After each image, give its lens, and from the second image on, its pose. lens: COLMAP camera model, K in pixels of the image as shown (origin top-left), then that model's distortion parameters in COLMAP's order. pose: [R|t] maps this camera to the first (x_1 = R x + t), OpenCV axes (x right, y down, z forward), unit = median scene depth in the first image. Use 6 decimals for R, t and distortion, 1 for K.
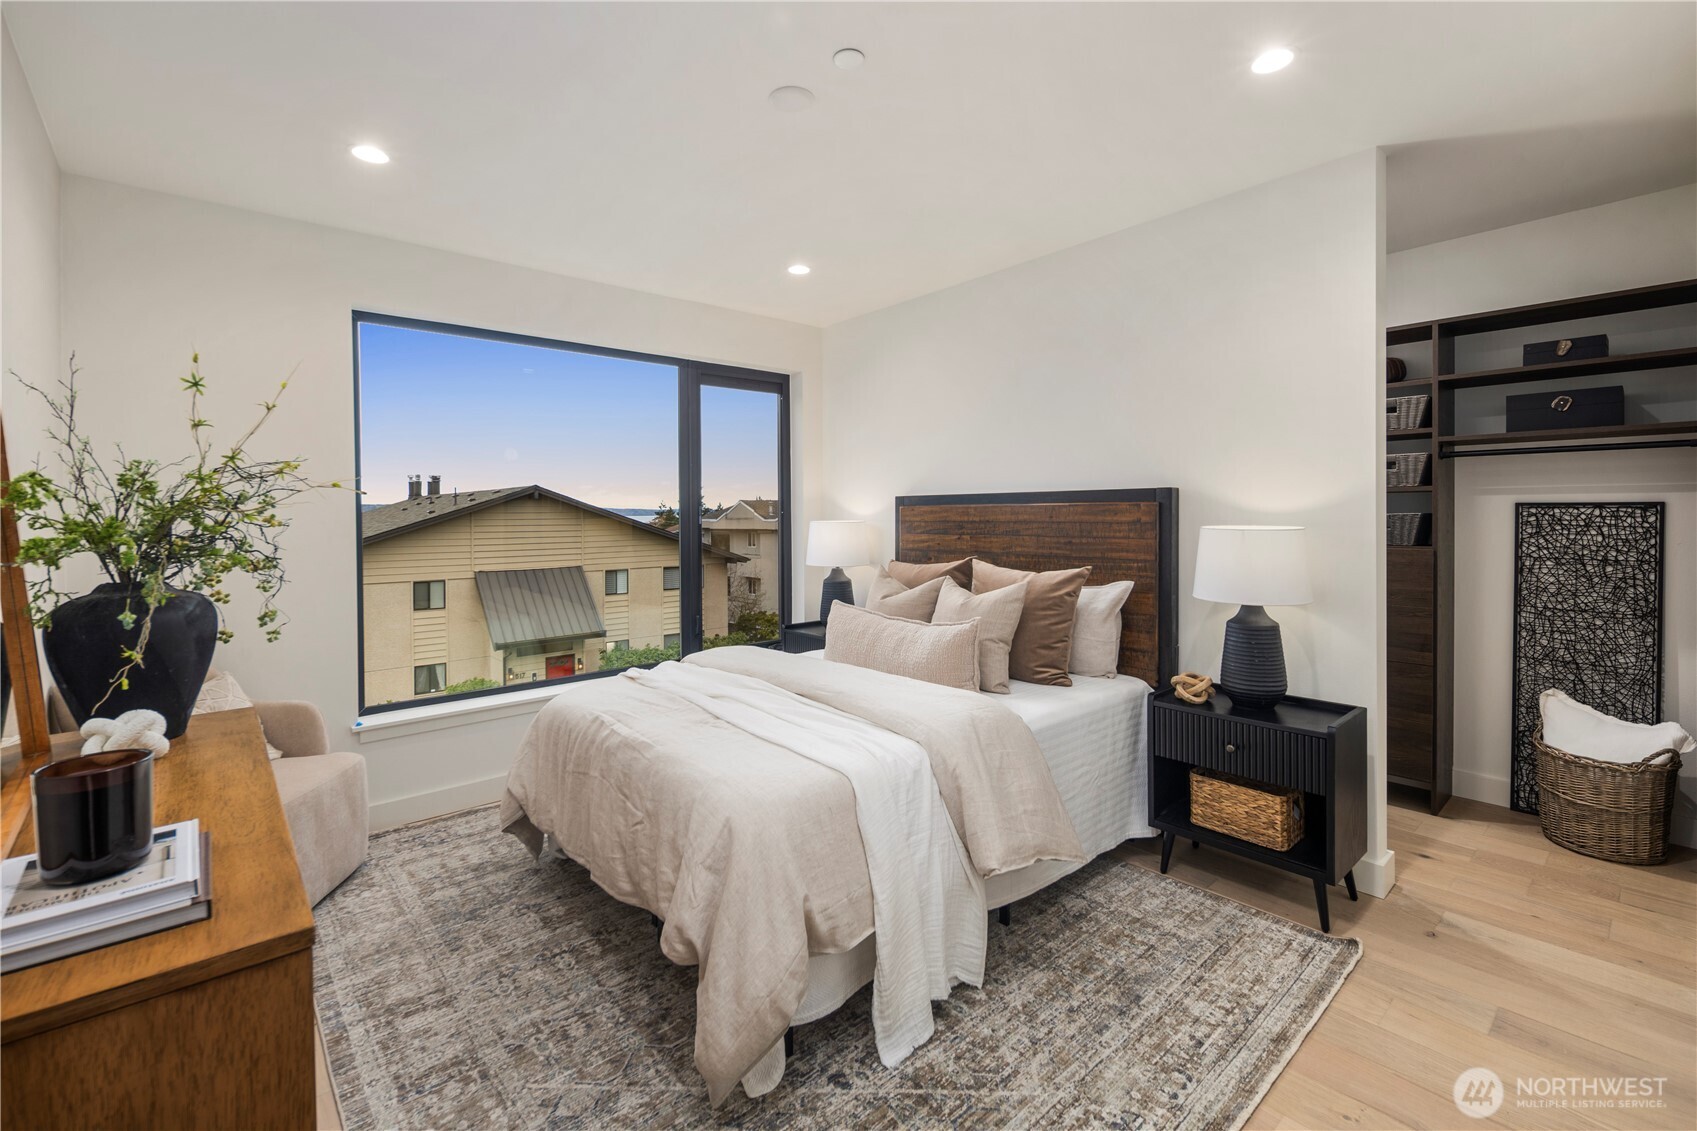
lens RADIAL K [[738.4, 0, 840.8], [0, 738.4, 525.4], [0, 0, 1]] dist [-0.002474, -0.000186]
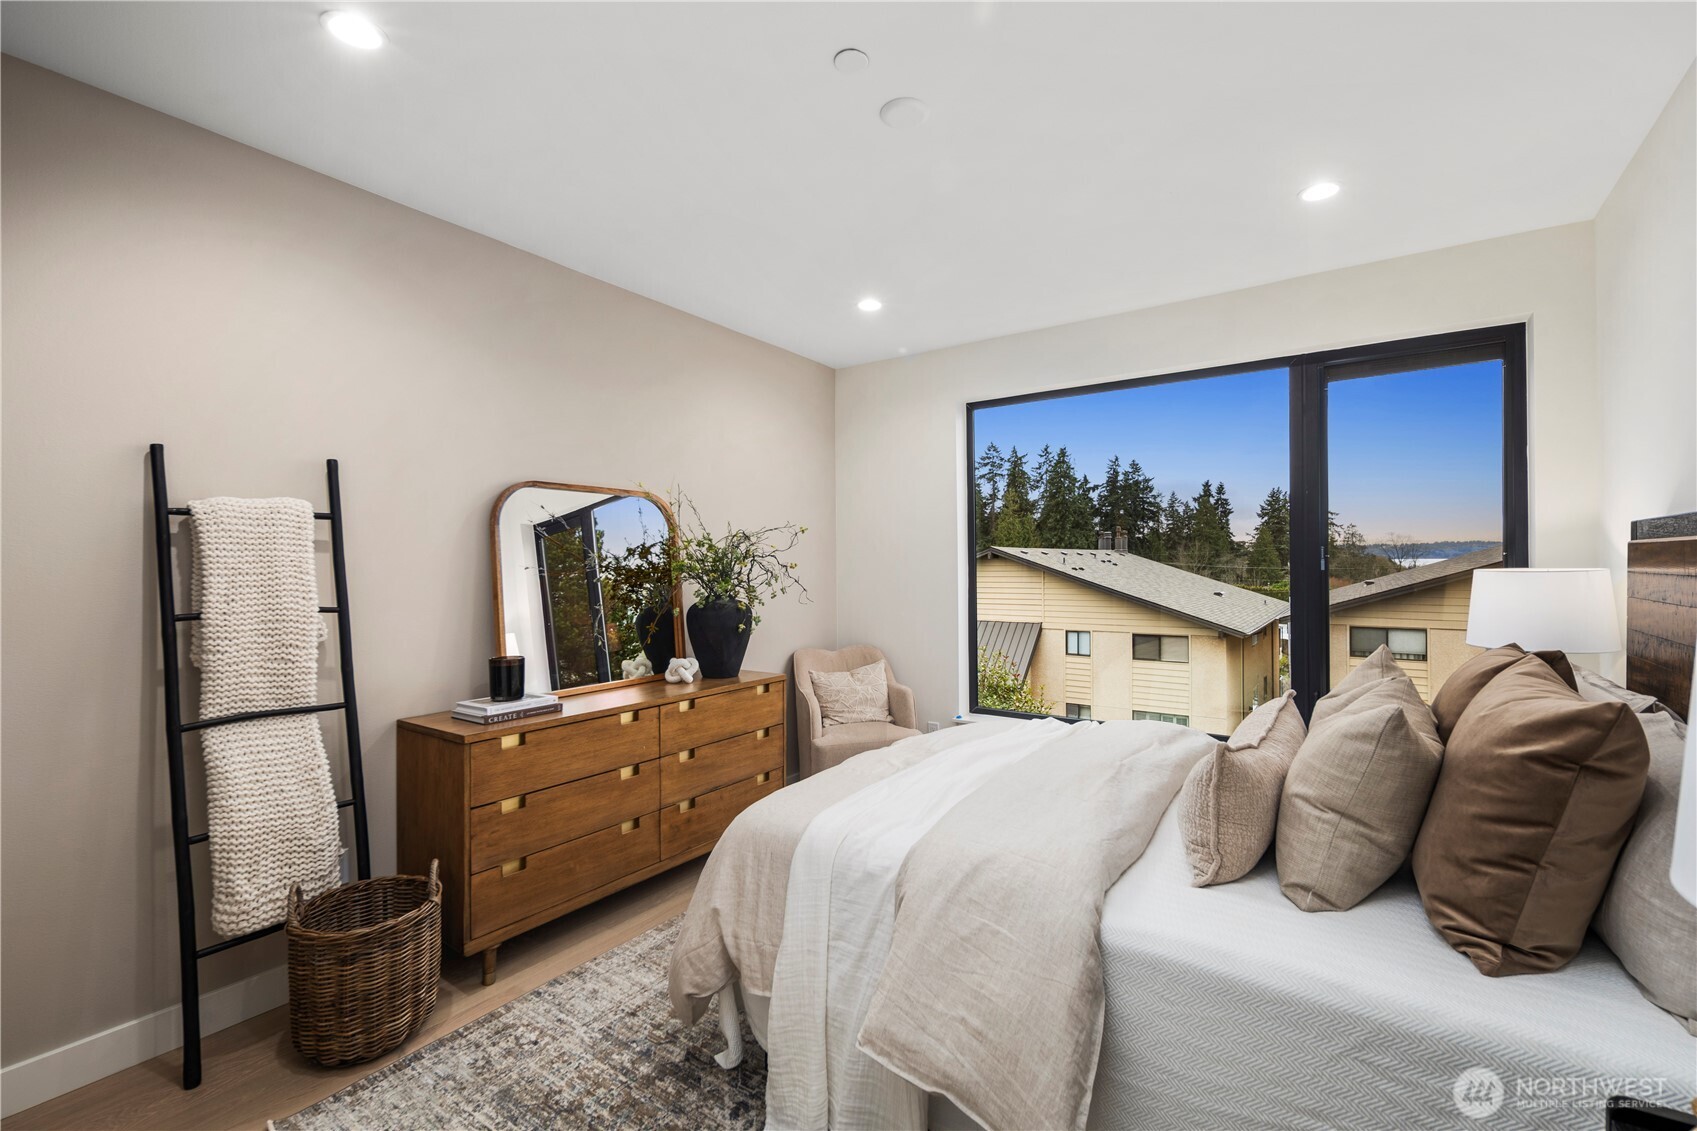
lens RADIAL K [[738.4, 0, 848.8], [0, 738.4, 564.7], [0, 0, 1]] dist [-0.002474, -0.000186]
pose [[0.221328, 0.004484, -0.975189, 0.432573], [-0.006059, 0.999976, 0.003223, -0.007520], [0.975181, 0.005195, 0.221350, 0.381236]]
